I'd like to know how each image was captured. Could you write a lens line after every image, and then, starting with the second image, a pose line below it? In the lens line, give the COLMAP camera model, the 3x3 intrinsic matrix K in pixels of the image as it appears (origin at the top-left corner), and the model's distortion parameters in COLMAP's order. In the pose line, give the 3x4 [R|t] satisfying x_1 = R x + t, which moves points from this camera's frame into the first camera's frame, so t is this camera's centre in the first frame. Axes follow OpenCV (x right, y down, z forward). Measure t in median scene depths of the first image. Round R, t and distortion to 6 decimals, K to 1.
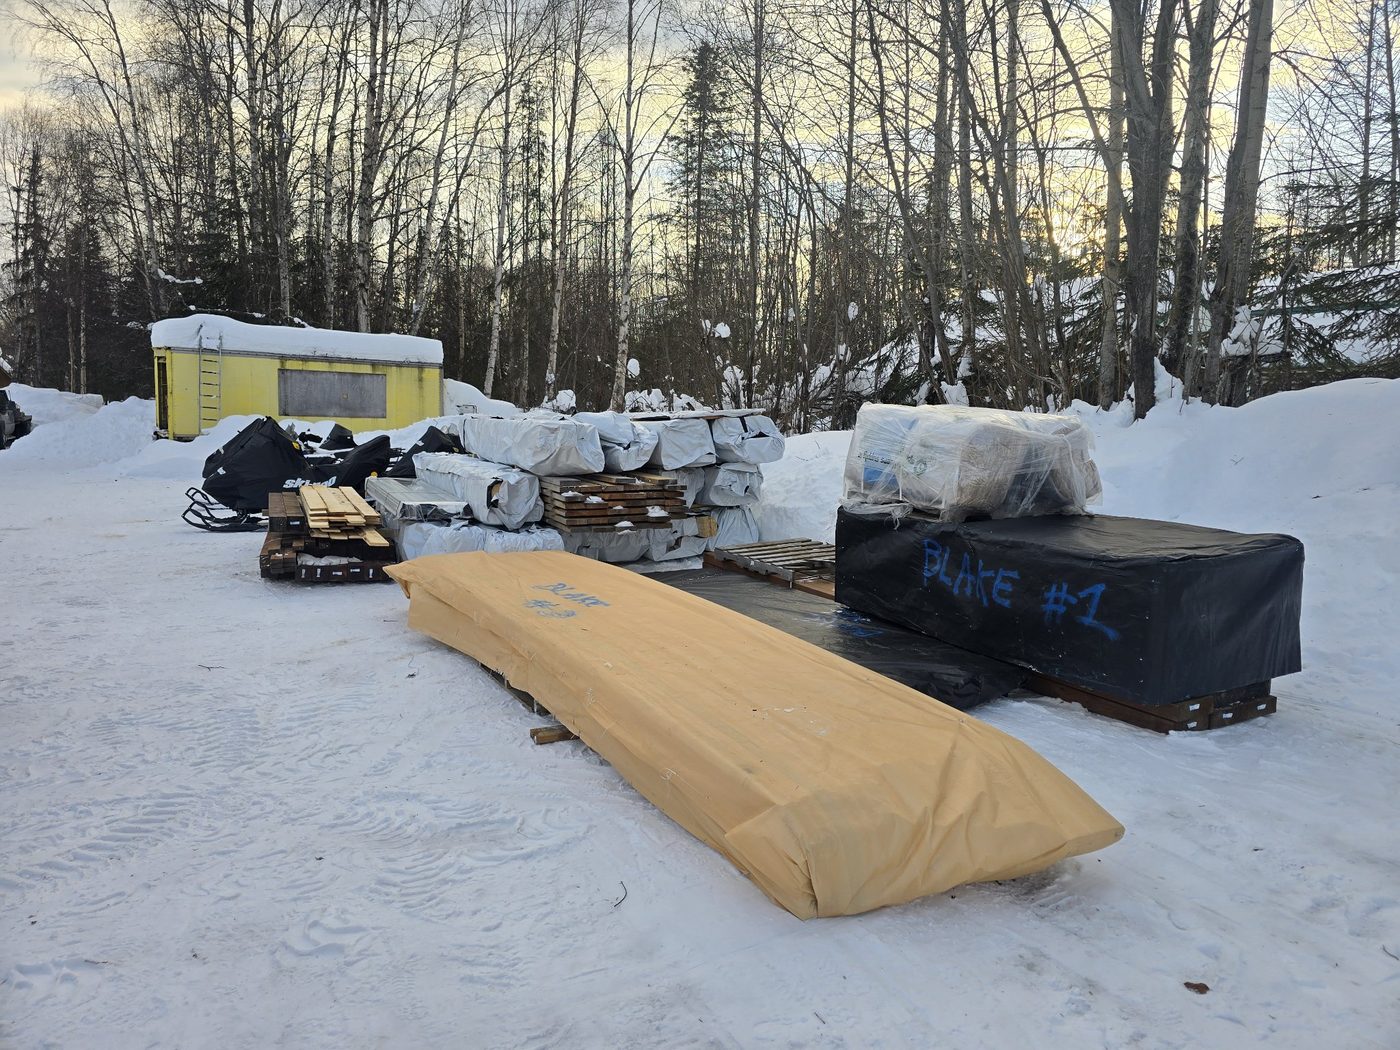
lens RADIAL K [[1119.1, 0, 760.6], [0, 1119.1, 523.7], [0, 0, 1]] dist [0.156497, -0.097449]
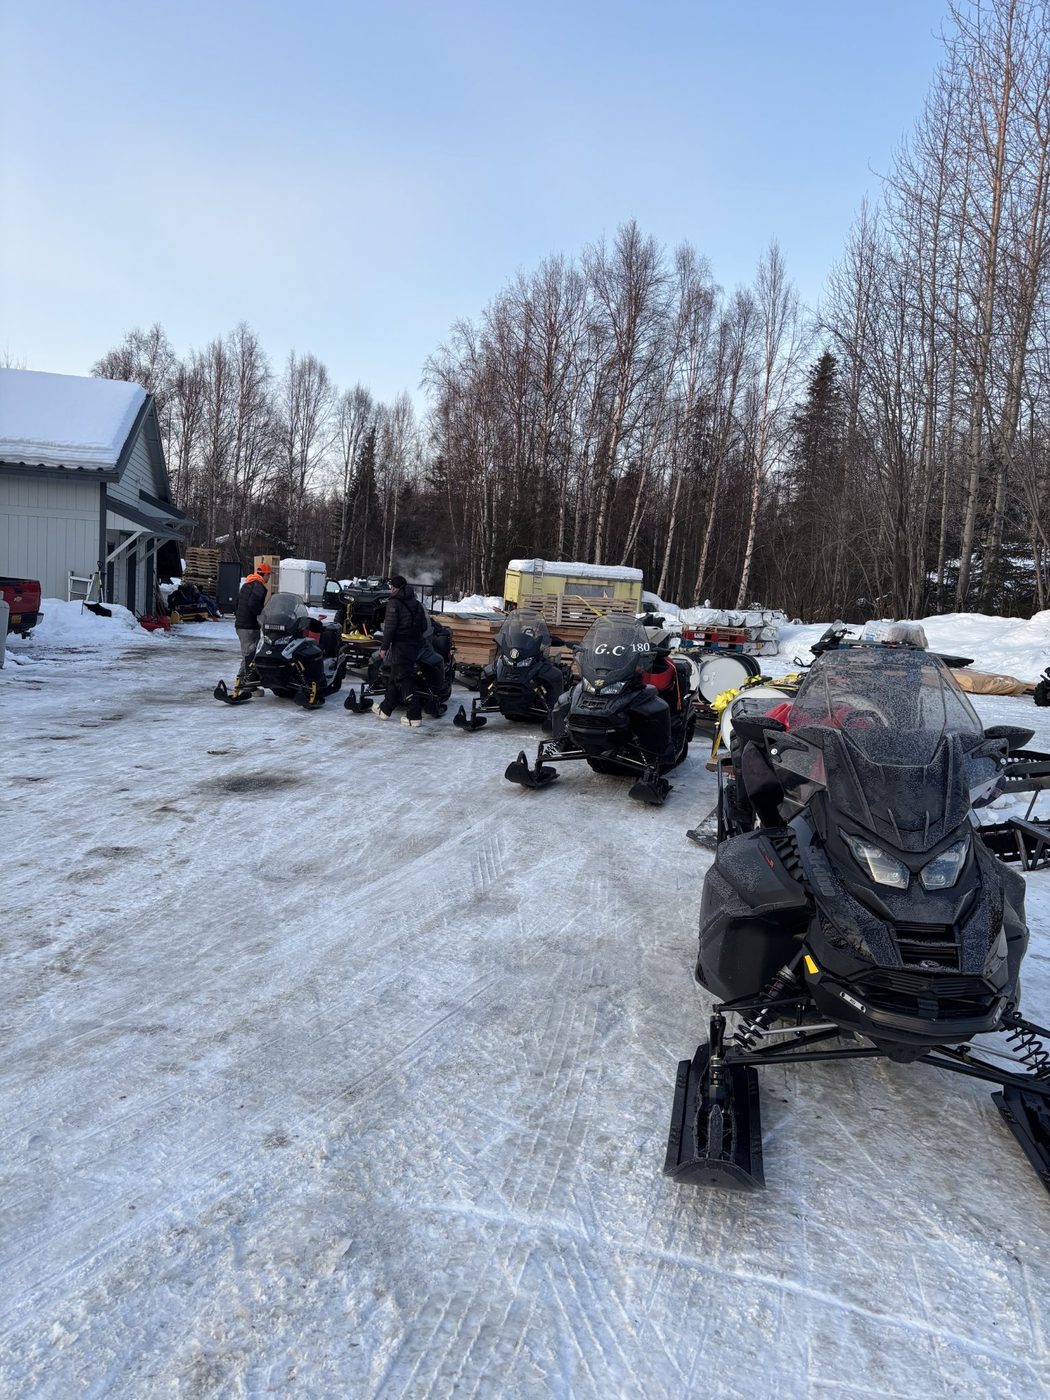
lens RADIAL K [[1021.7, 0, 525.0], [0, 1021.7, 700.0], [0, 0, 1]] dist [-0.001657, -0.001893]
pose [[0.942896, 0.079696, -0.323412, 0.084667], [-0.084415, 0.996431, -0.000565, 0.065106], [0.322213, 0.027833, 0.946258, -0.602746]]
